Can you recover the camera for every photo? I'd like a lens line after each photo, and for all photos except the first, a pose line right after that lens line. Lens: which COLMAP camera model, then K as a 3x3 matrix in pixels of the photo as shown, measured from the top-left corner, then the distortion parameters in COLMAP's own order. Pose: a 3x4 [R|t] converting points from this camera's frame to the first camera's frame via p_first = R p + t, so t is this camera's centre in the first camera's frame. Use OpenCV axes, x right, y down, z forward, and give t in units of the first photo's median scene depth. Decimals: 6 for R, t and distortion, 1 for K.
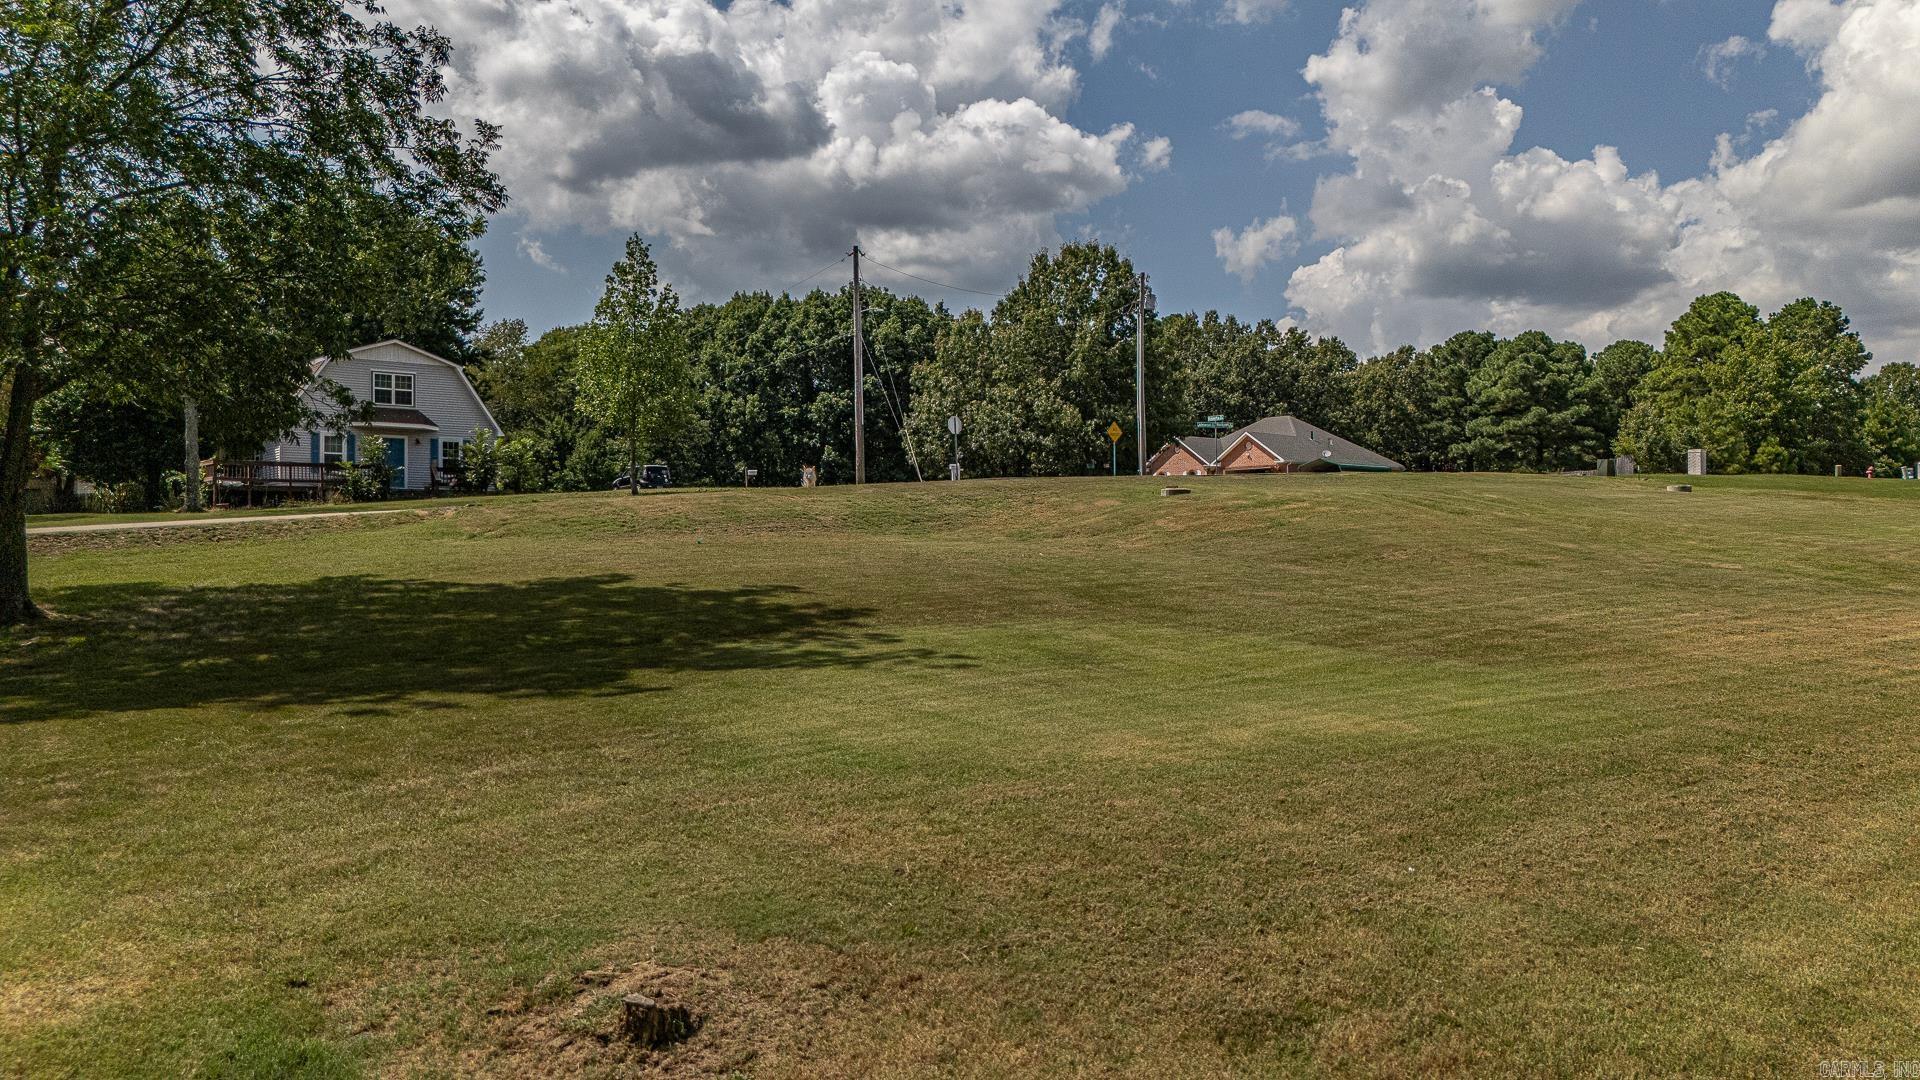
lens RADIAL K [[1430.9, 0, 931.5], [0, 1430.9, 505.6], [0, 0, 1]] dist [0.046213, -0.019052]
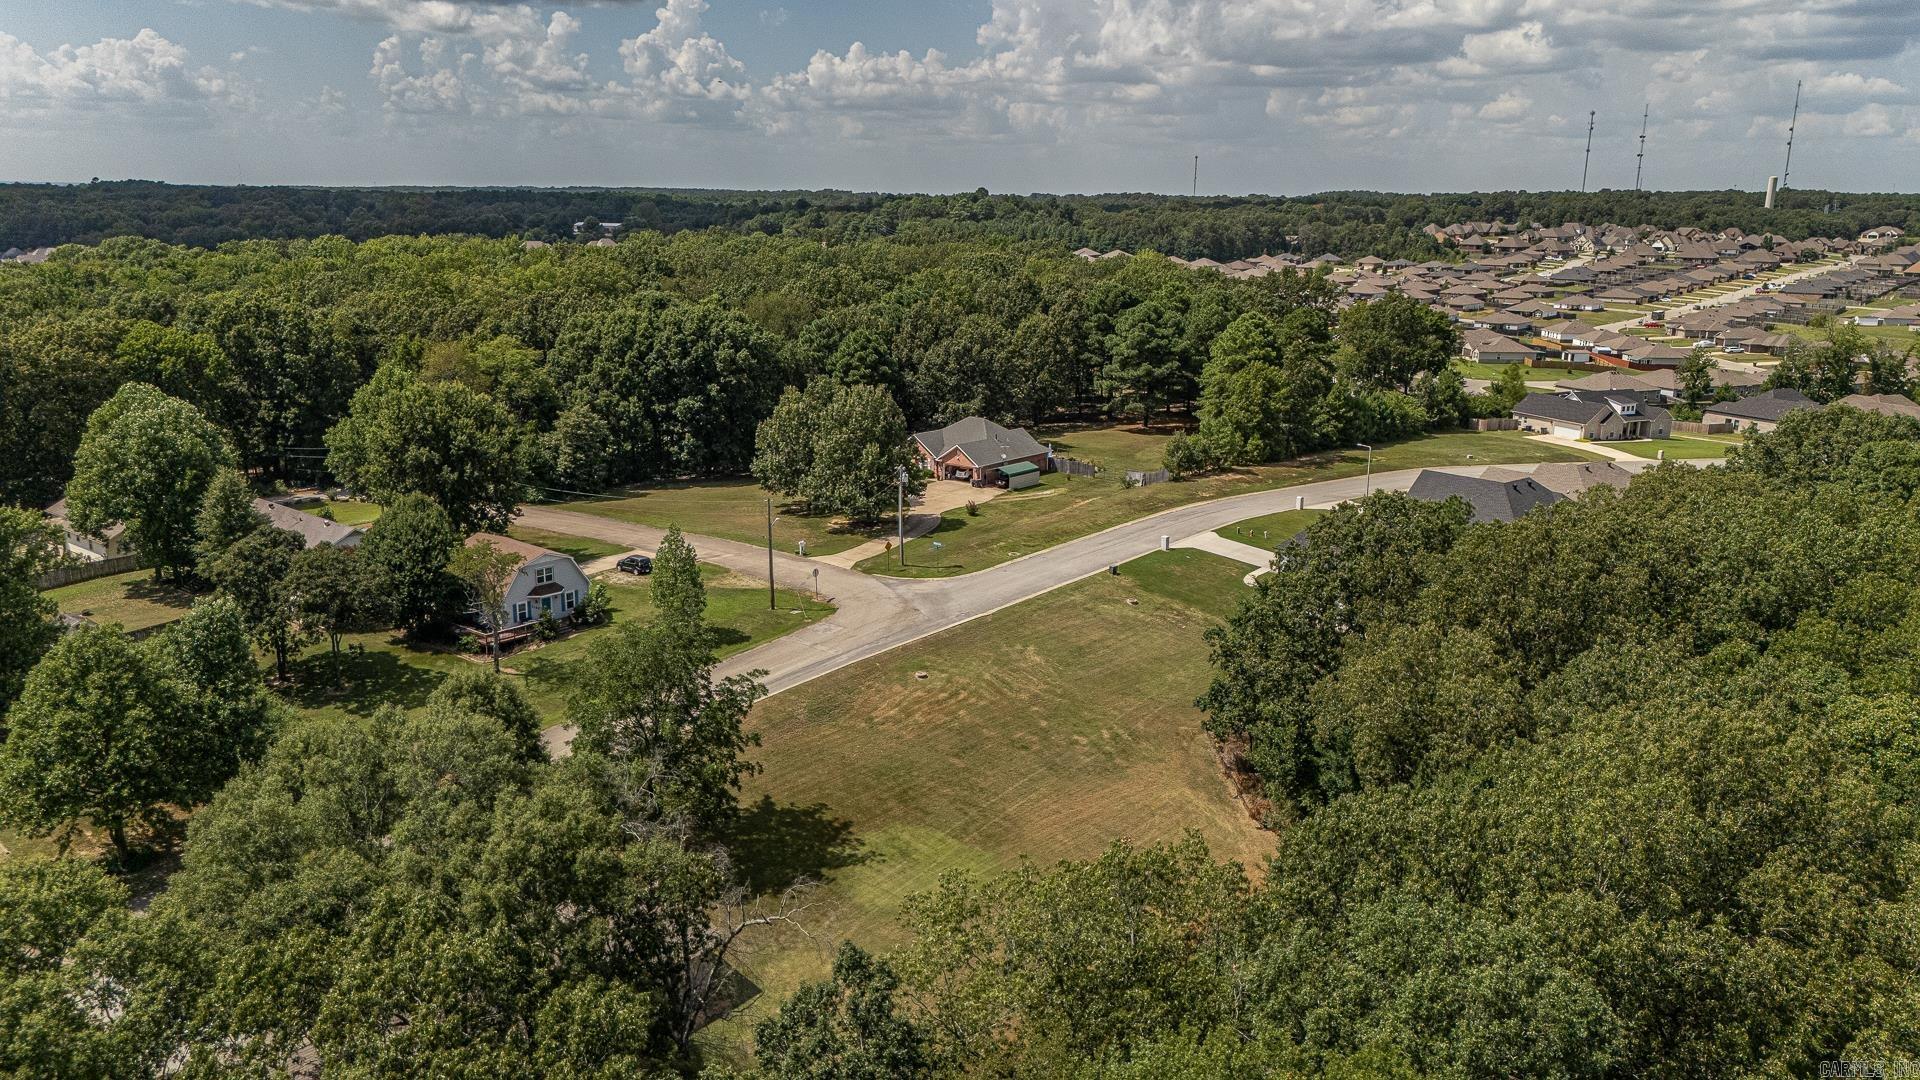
lens RADIAL K [[1430.9, 0, 945.5], [0, 1430.9, 542.3], [0, 0, 1]] dist [0.046213, -0.019052]
pose [[0.980301, -0.035013, 0.194379, -0.076857], [-0.018125, 0.964060, 0.265064, -0.249863], [-0.196674, -0.263366, 0.944435, -0.380839]]
